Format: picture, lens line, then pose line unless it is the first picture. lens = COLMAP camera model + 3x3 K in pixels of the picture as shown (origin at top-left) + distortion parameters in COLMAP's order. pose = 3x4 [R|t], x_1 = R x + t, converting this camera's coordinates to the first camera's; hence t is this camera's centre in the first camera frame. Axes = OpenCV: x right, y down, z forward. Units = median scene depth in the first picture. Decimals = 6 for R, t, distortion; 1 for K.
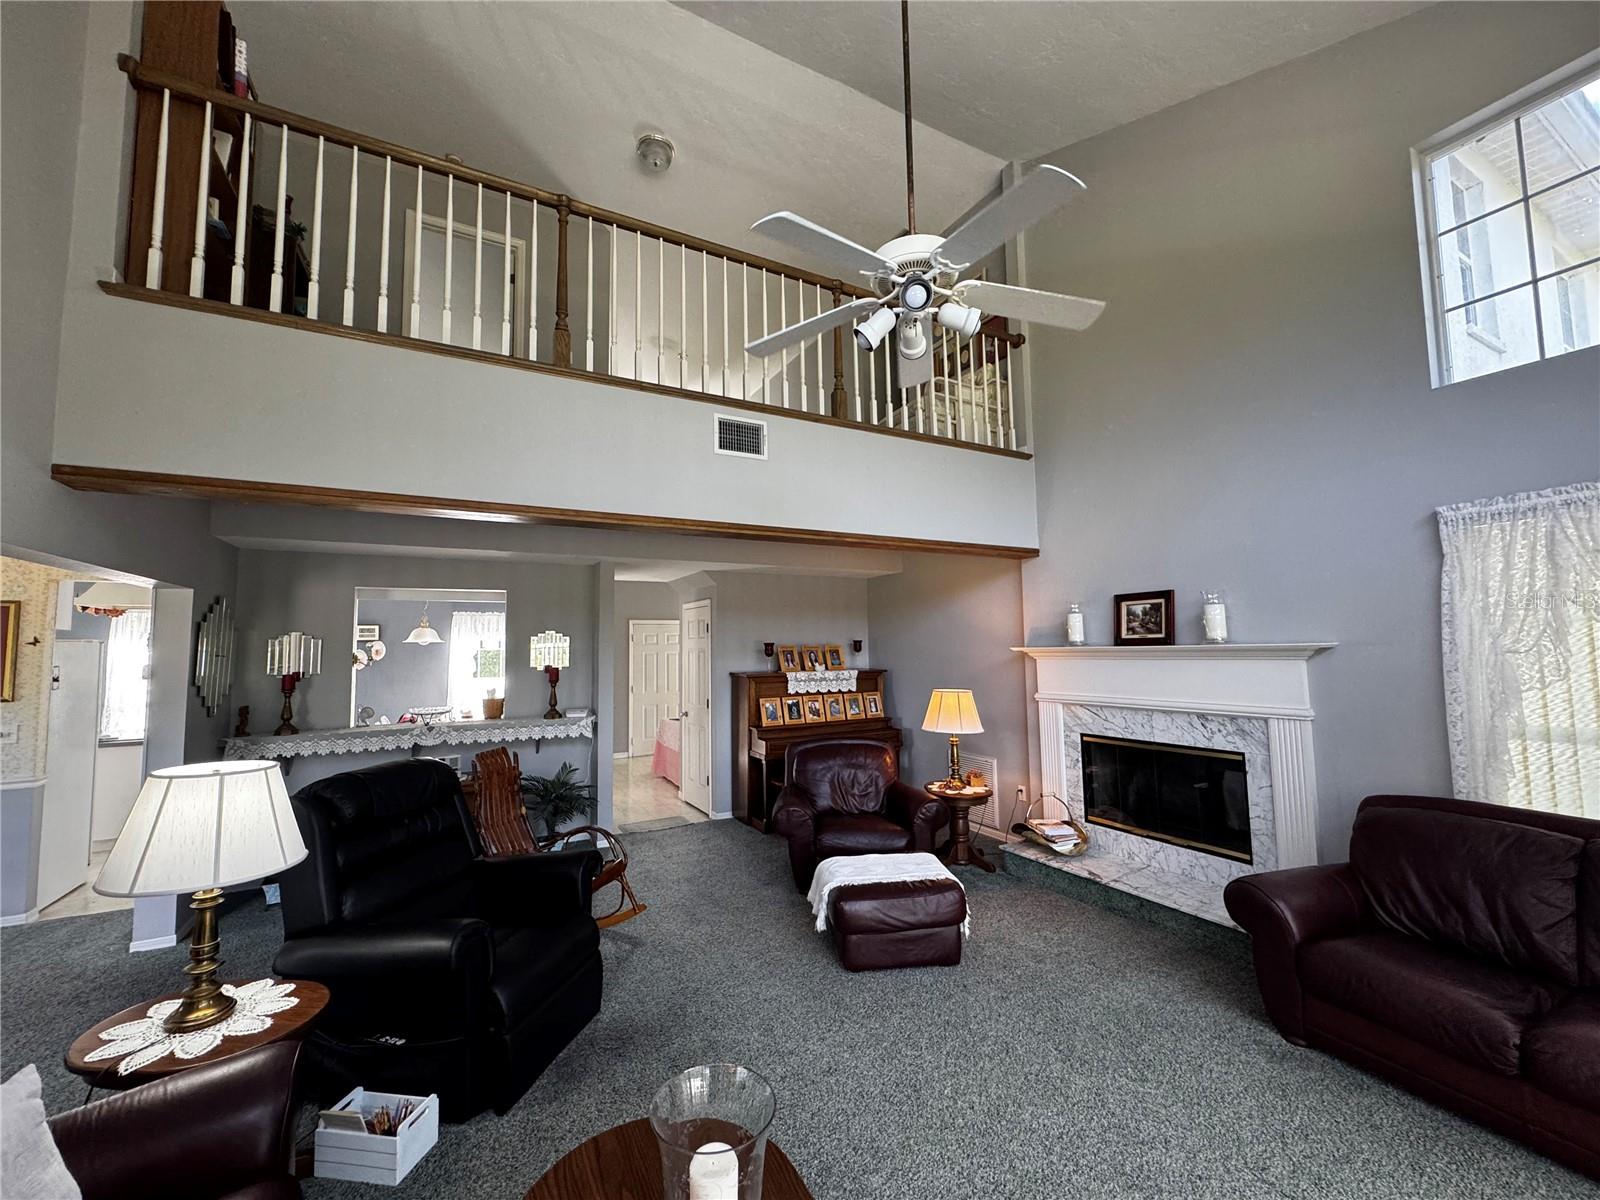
lens RADIAL K [[637.9, 0, 797.6], [0, 637.9, 602.4], [0, 0, 1]] dist [-0.002132, 0.000202]
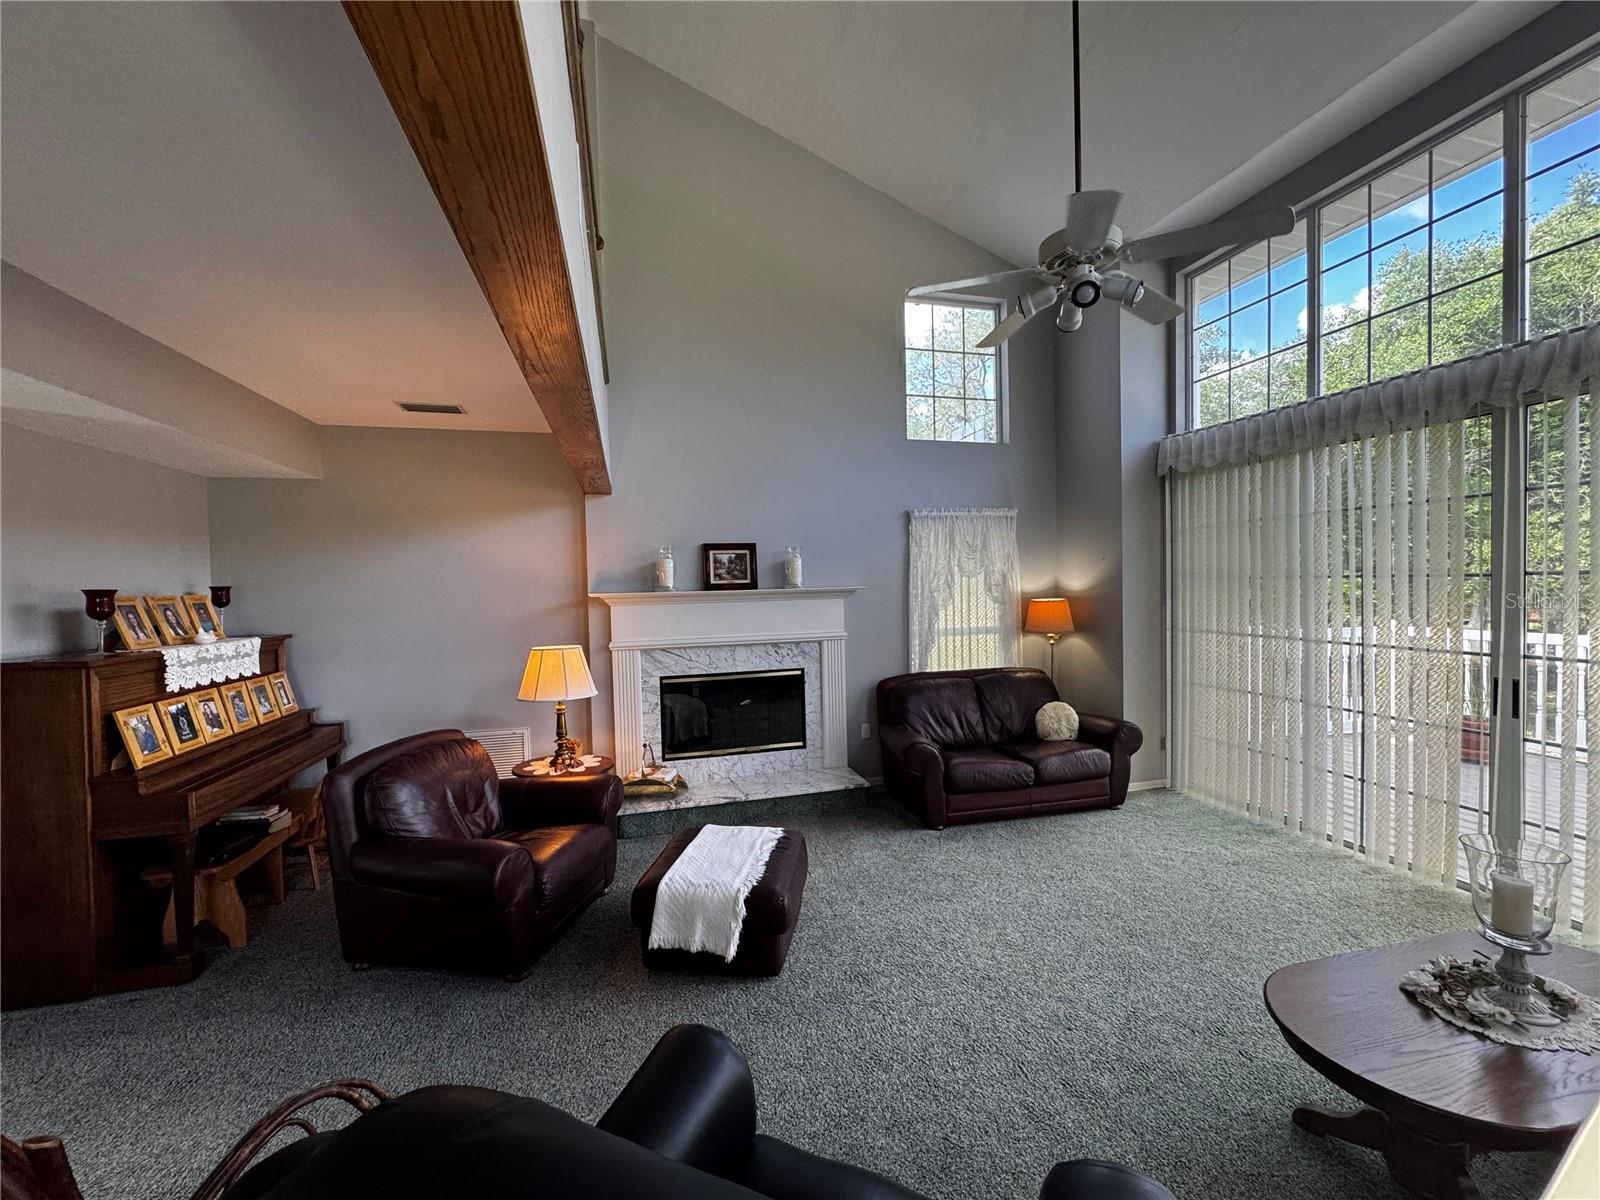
lens RADIAL K [[637.9, 0, 797.6], [0, 637.9, 602.4], [0, 0, 1]] dist [-0.002132, 0.000202]
pose [[0.241173, -0.015411, 0.970360, -0.526594], [-0.051202, 0.998279, 0.028581, 0.049901], [-0.969131, -0.056577, 0.239969, 0.593520]]
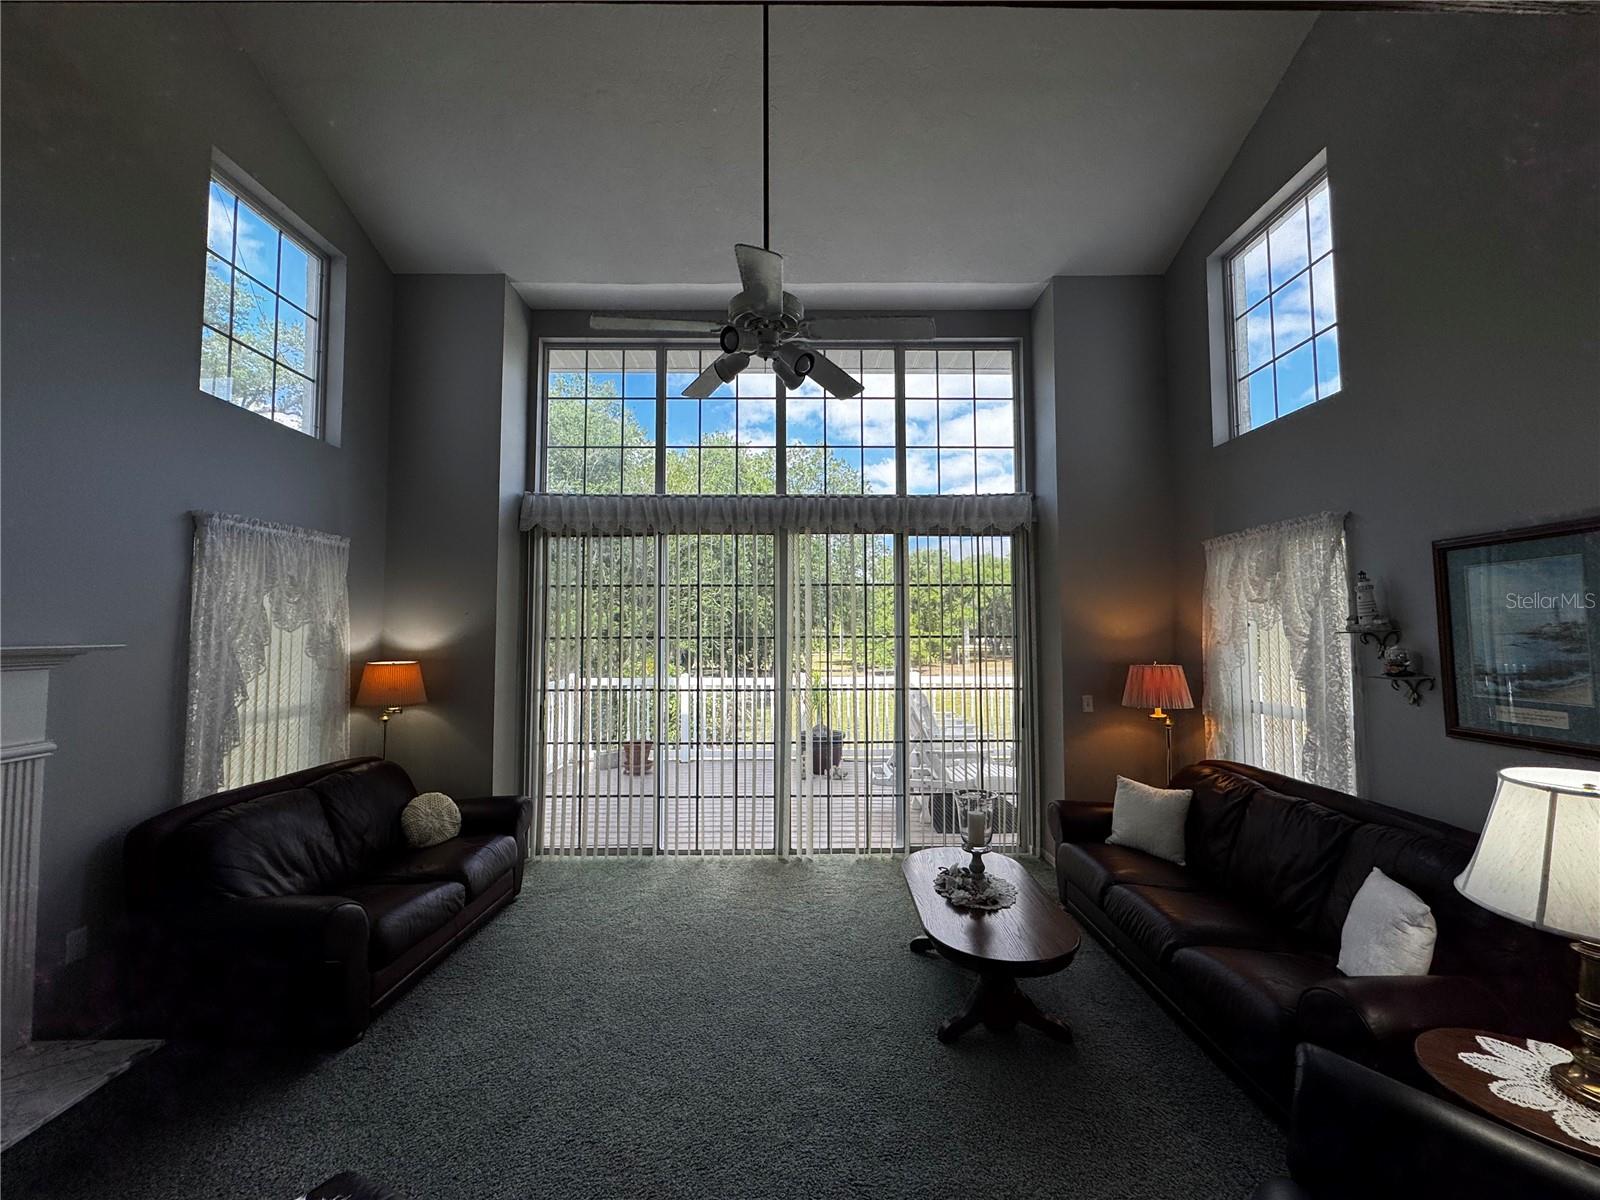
lens RADIAL K [[637.9, 0, 797.6], [0, 637.9, 602.4], [0, 0, 1]] dist [-0.002132, 0.000202]
pose [[-0.879683, 0.043072, 0.473607, -0.201478], [-0.015131, 0.992851, -0.118399, 0.069354], [-0.475320, -0.111319, -0.872742, 0.968406]]
